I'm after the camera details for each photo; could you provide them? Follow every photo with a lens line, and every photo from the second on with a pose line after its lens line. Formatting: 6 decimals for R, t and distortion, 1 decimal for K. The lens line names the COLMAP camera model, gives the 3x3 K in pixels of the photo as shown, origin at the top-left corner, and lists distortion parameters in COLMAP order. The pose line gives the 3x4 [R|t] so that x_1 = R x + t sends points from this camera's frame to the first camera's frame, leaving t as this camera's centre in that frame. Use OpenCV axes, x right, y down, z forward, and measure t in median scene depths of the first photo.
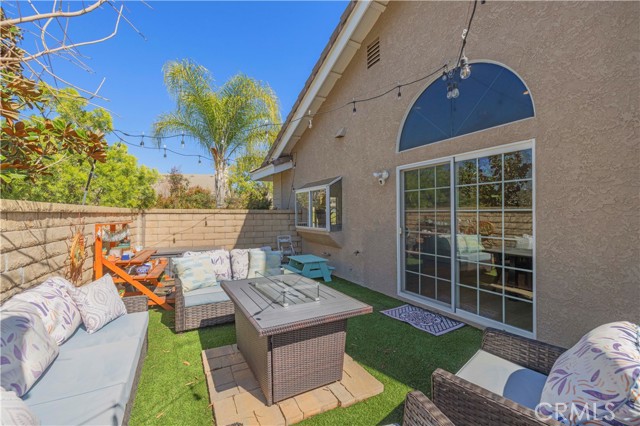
lens RADIAL K [[269.1, 0, 317.1], [0, 269.1, 213.0], [0, 0, 1]] dist [0.000930, -0.000369]
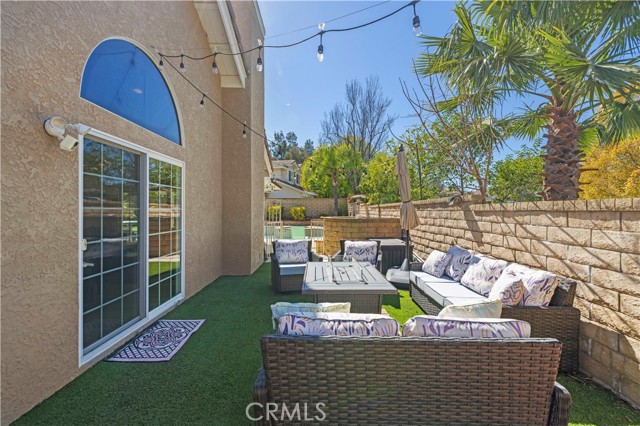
lens RADIAL K [[269.1, 0, 317.4], [0, 269.1, 210.3], [0, 0, 1]] dist [0.000930, -0.000369]
pose [[-0.868569, 0.000087, 0.495568, -0.453052], [0.000121, 1.000000, 0.000037, -0.003474], [-0.495568, 0.000093, -0.868569, 1.509158]]
